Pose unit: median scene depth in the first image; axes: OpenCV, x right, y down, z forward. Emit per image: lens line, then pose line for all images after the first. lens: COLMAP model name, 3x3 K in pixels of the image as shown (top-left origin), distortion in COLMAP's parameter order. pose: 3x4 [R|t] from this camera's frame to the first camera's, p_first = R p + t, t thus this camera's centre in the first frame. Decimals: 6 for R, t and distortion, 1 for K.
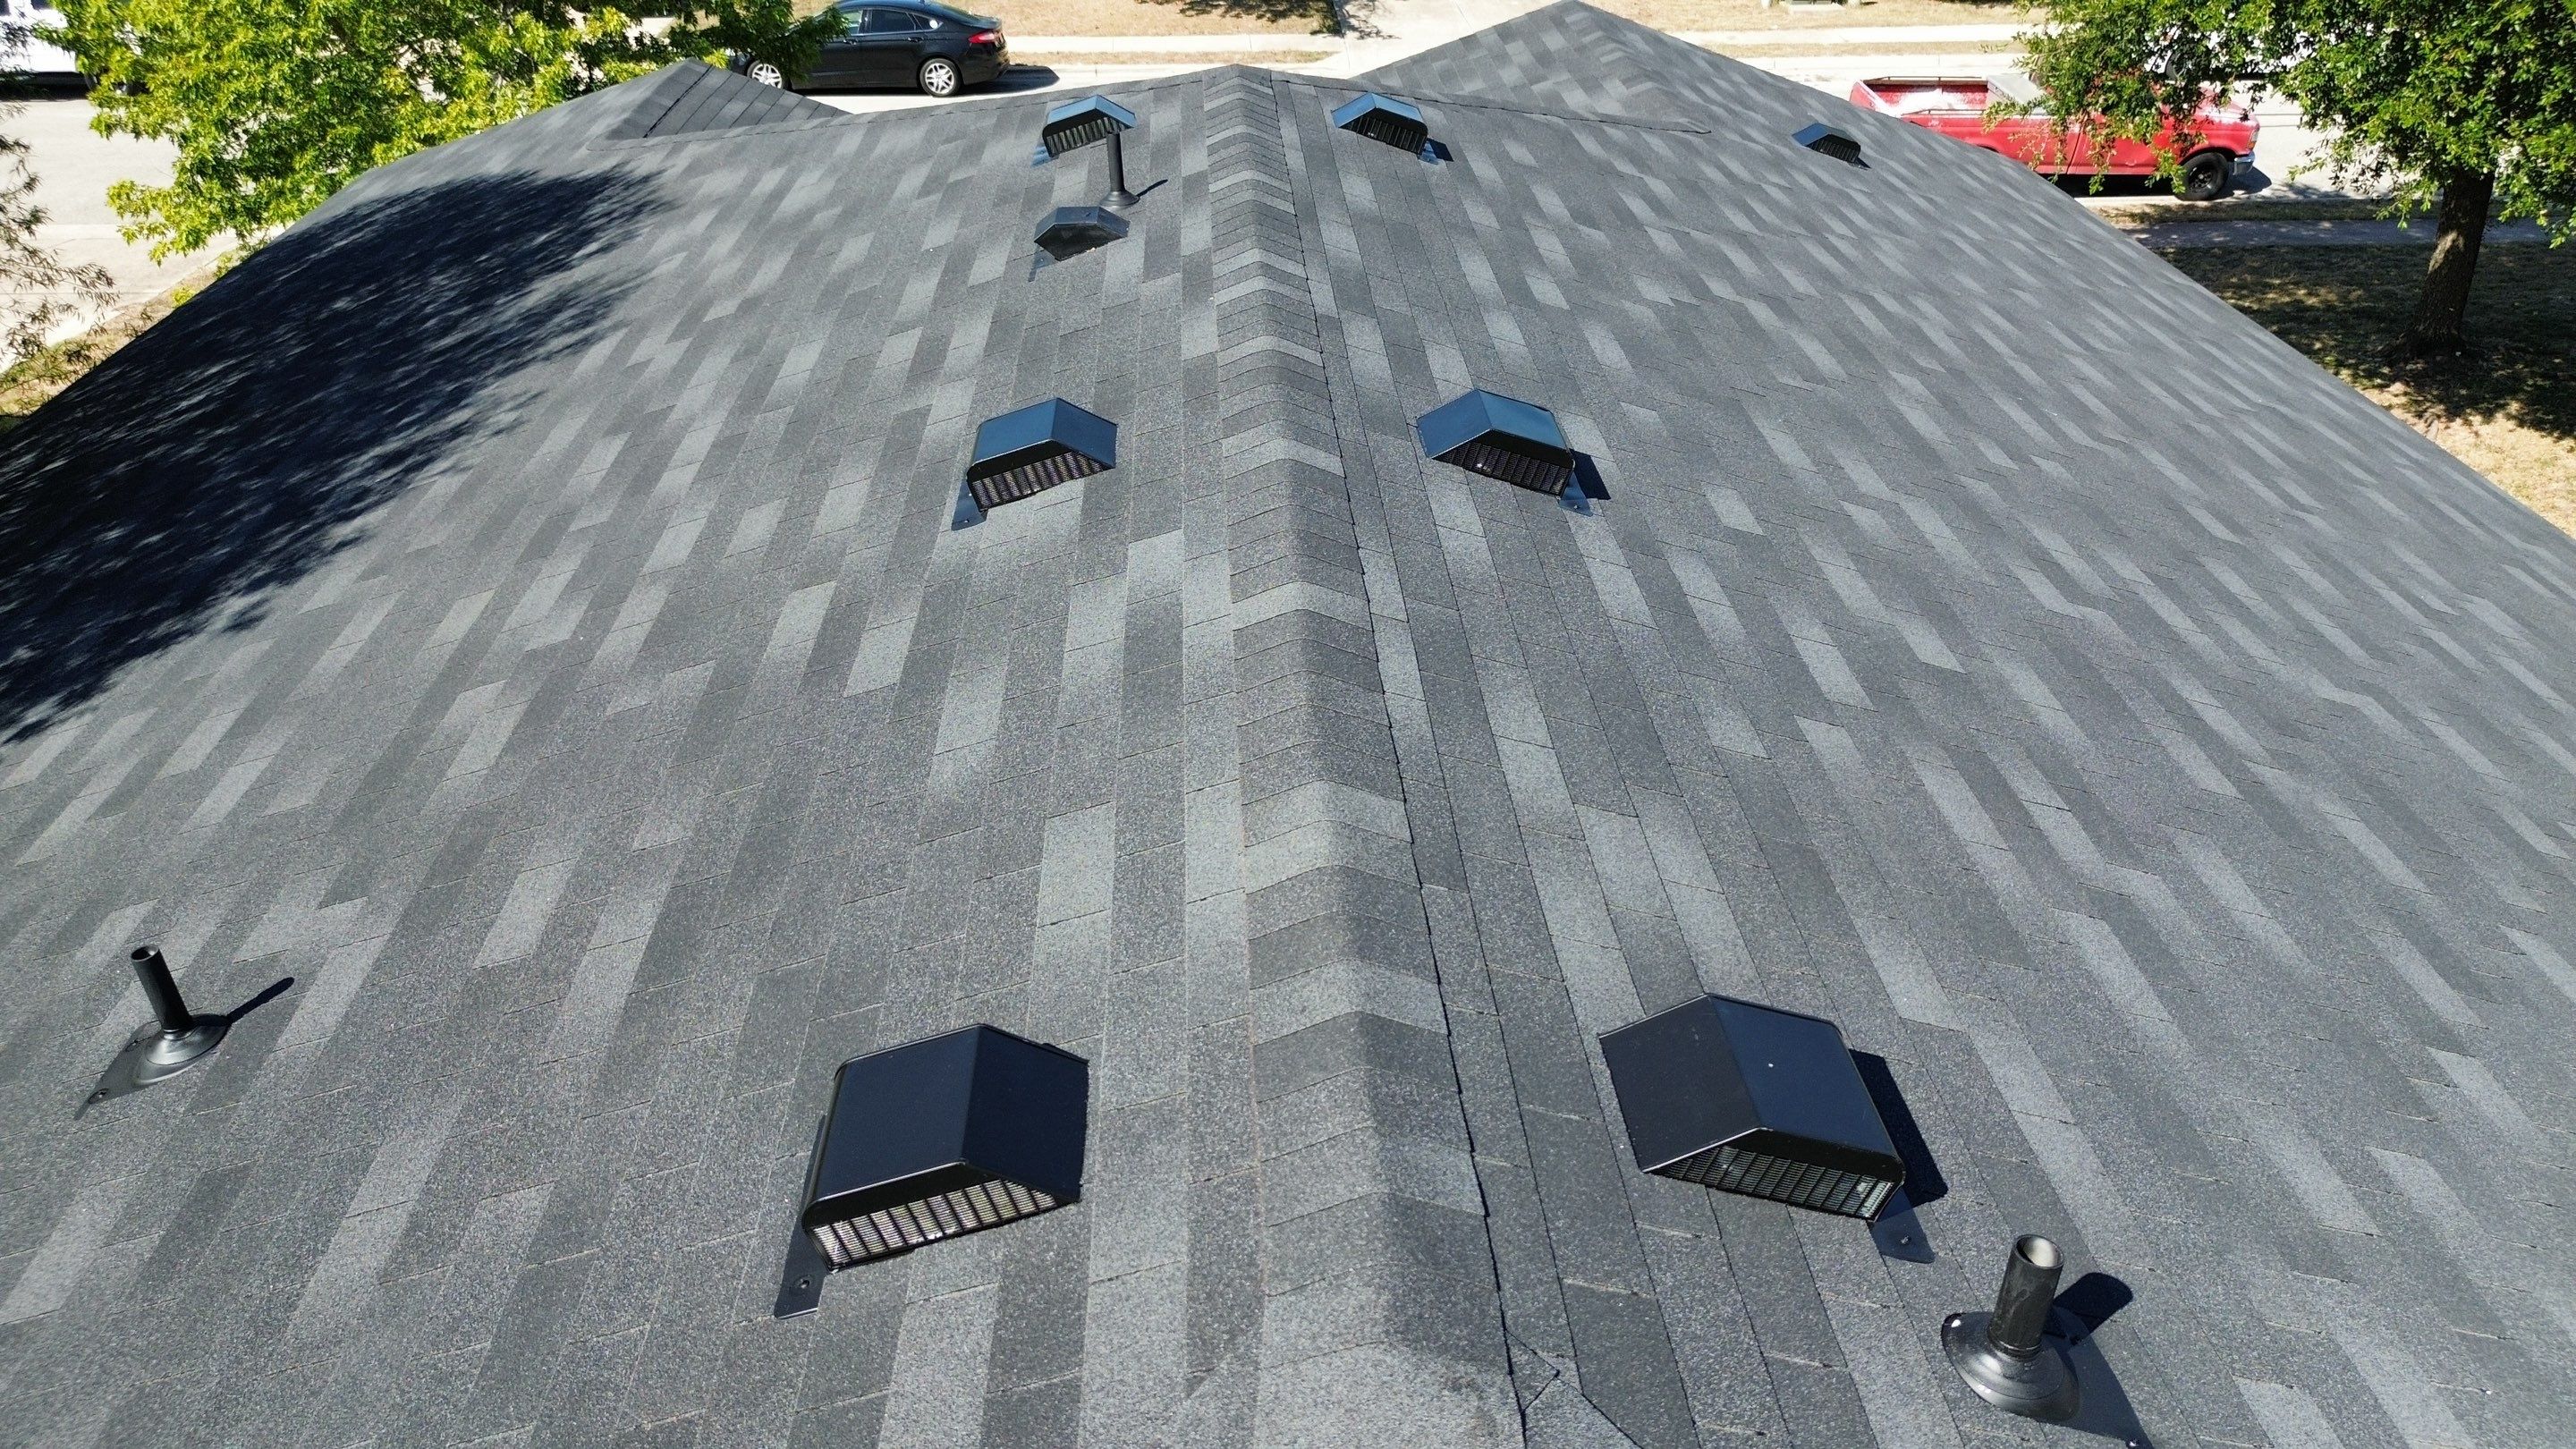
lens RADIAL K [[1838.2, 0, 1288.7], [0, 1838.2, 673.0], [0, 0, 1]] dist [0.062626, -0.057449]
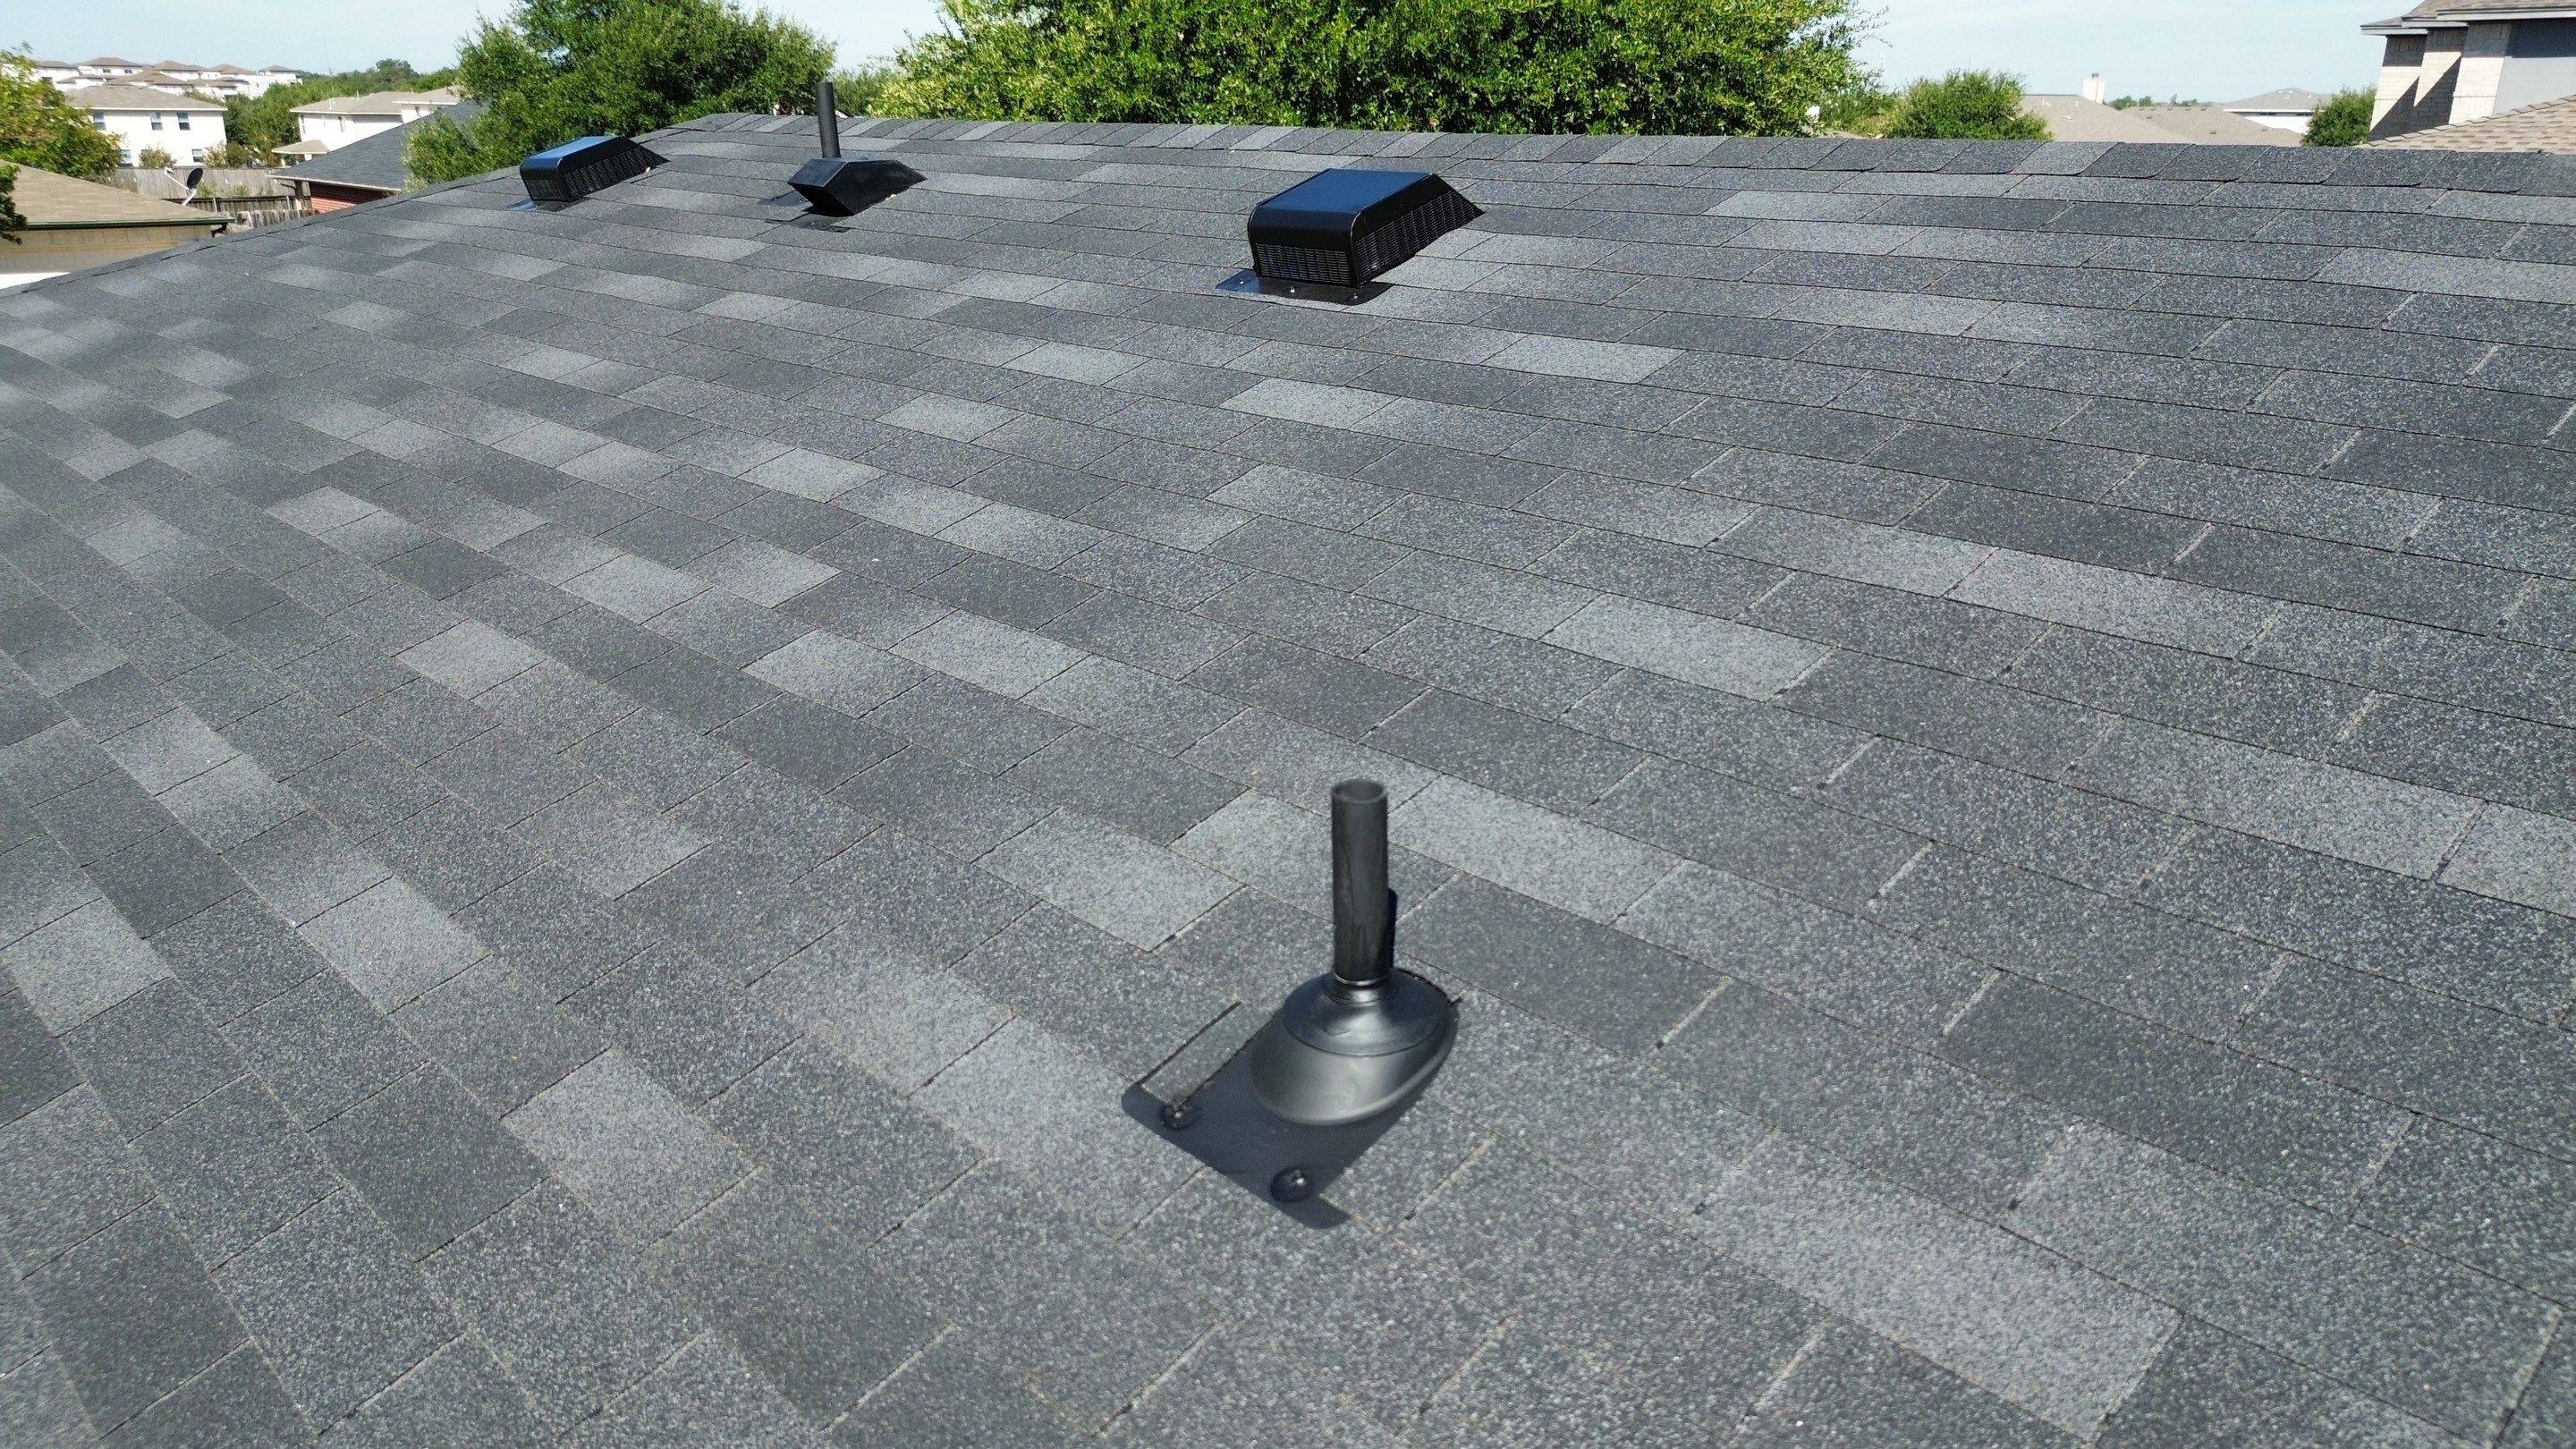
lens RADIAL K [[1838.2, 0, 1269.0], [0, 1838.2, 710.3], [0, 0, 1]] dist [0.062626, -0.057449]
pose [[0.765110, -0.204243, 0.610649, -0.702460], [0.323935, 0.941702, -0.090904, 0.129555], [-0.556483, 0.267362, 0.786667, 0.514432]]
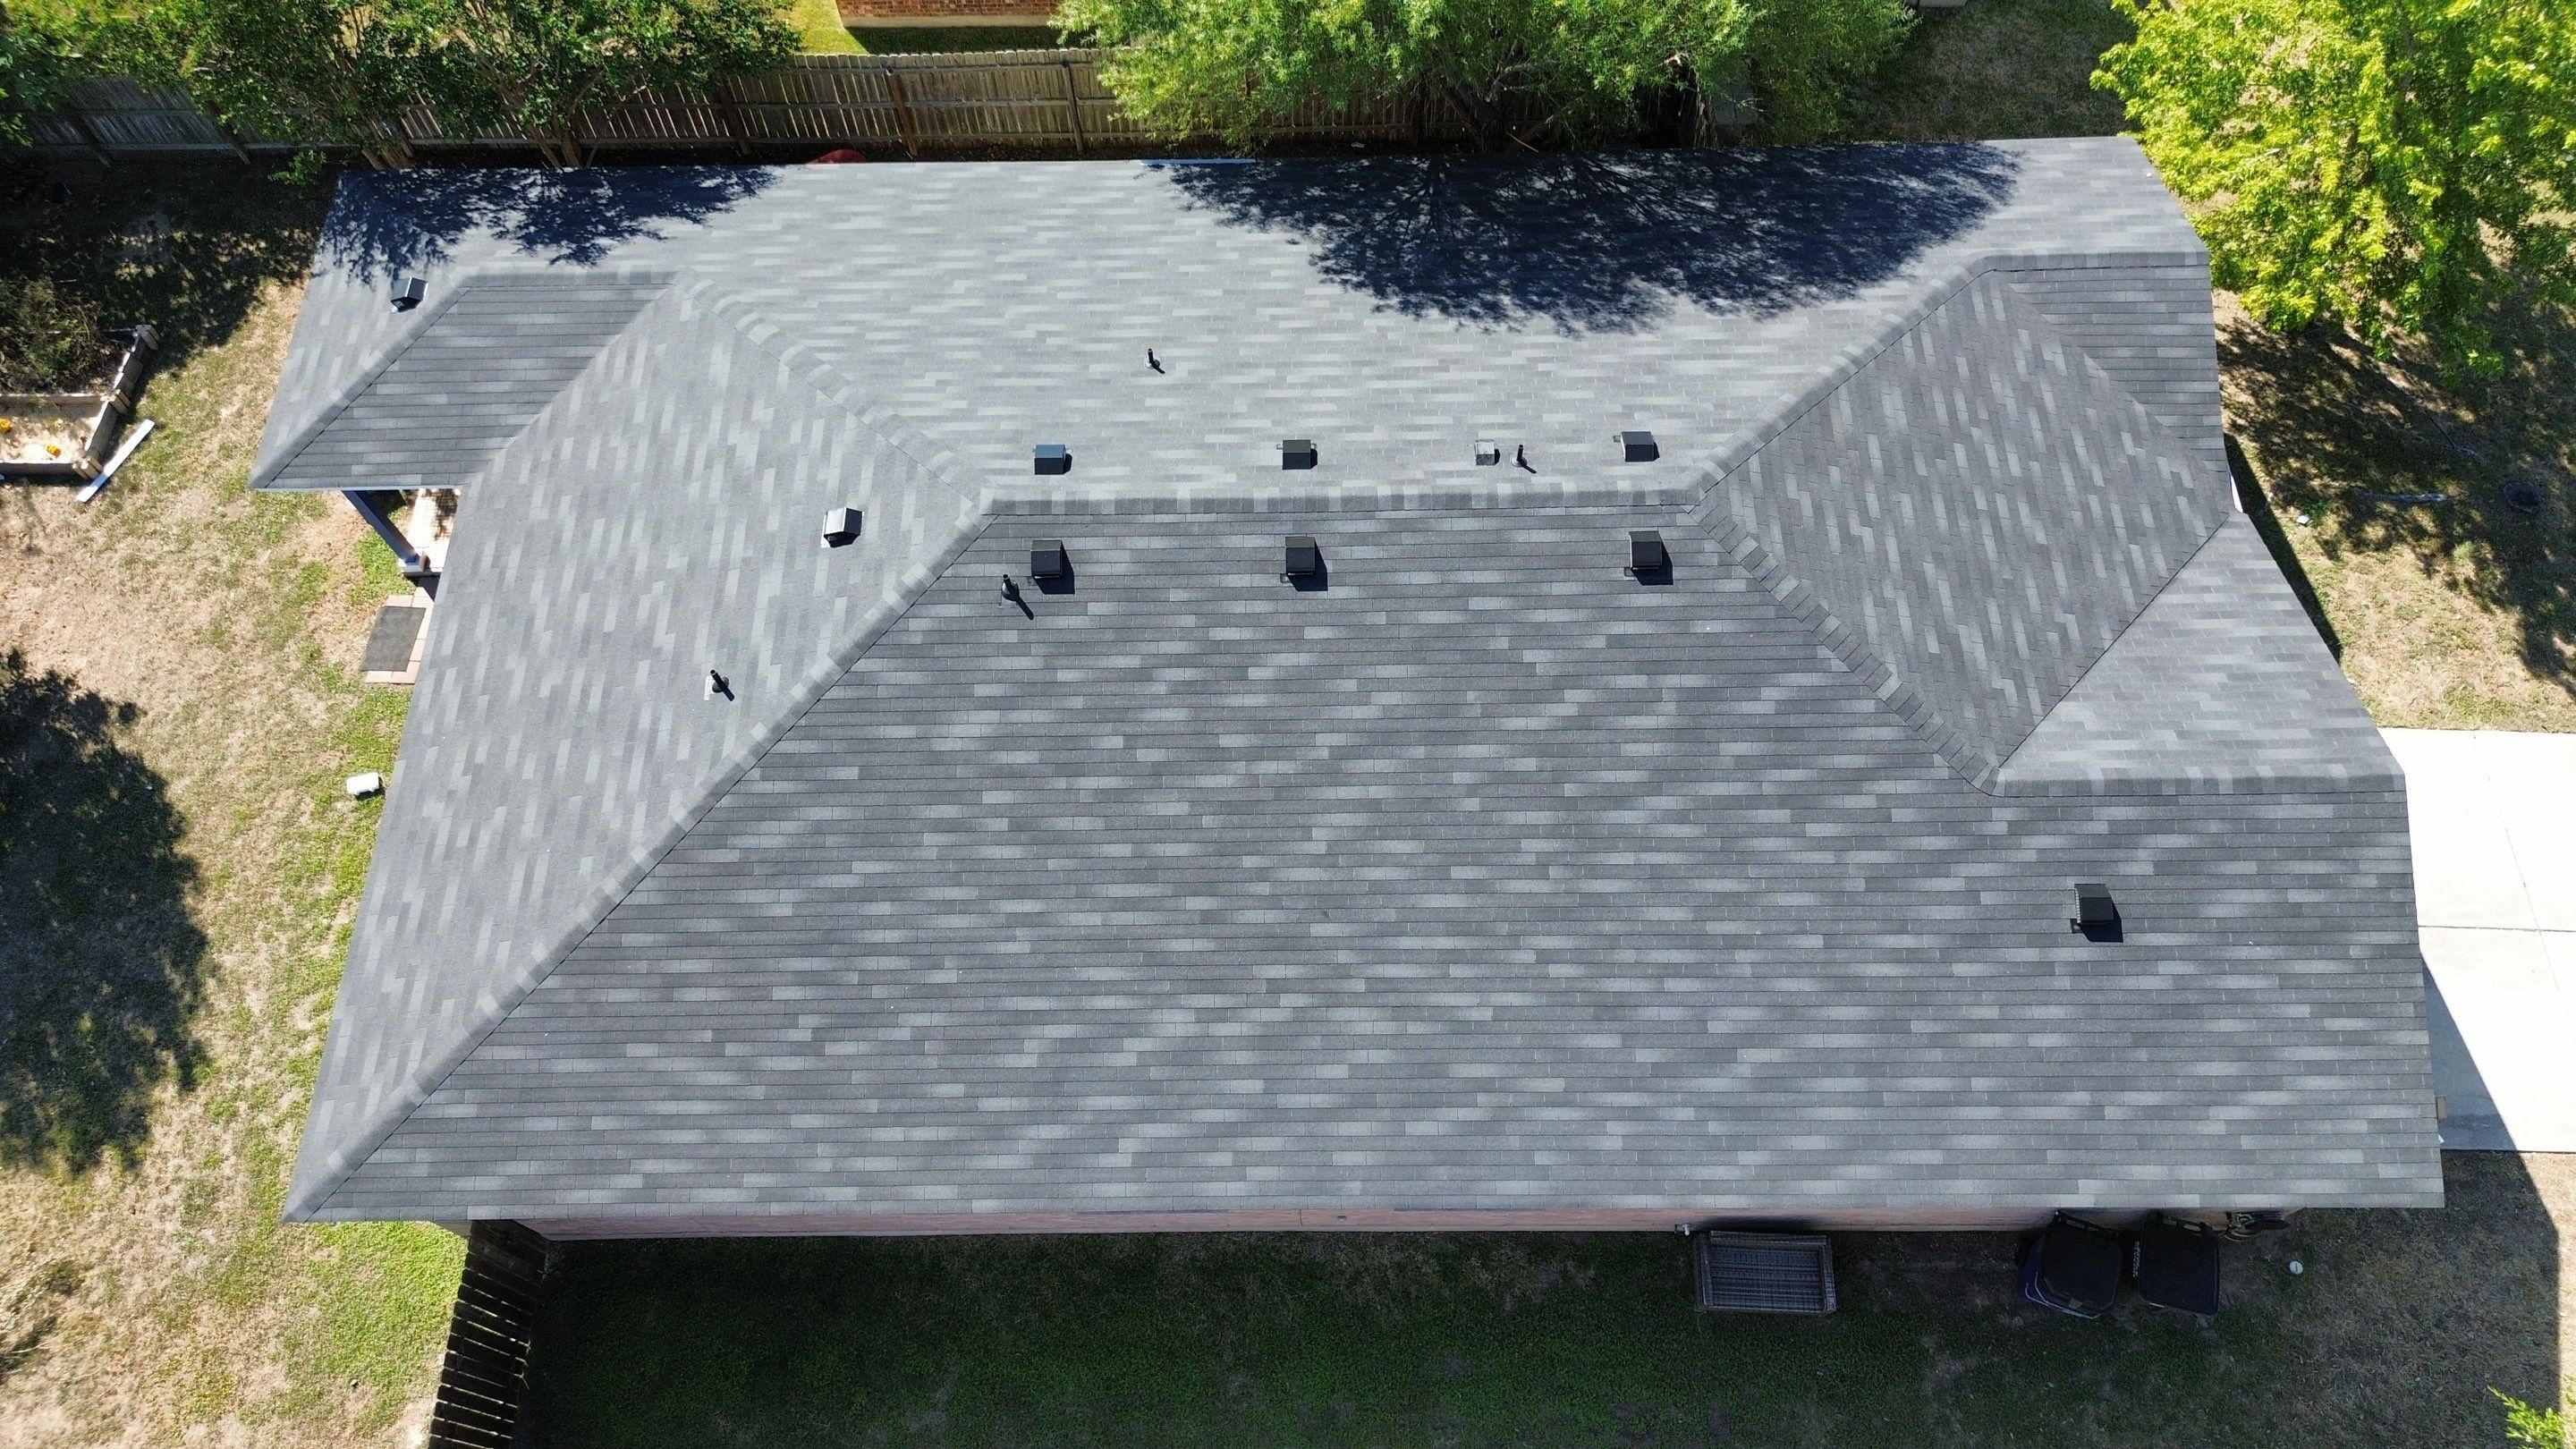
lens RADIAL K [[1838.2, 0, 1282.7], [0, 1838.2, 707.4], [0, 0, 1]] dist [0.062626, -0.057449]
pose [[-0.051021, 0.885831, -0.461195, 2.259665], [-0.478594, 0.383630, 0.789795, -3.145393], [0.876553, 0.261021, 0.404380, -0.482864]]
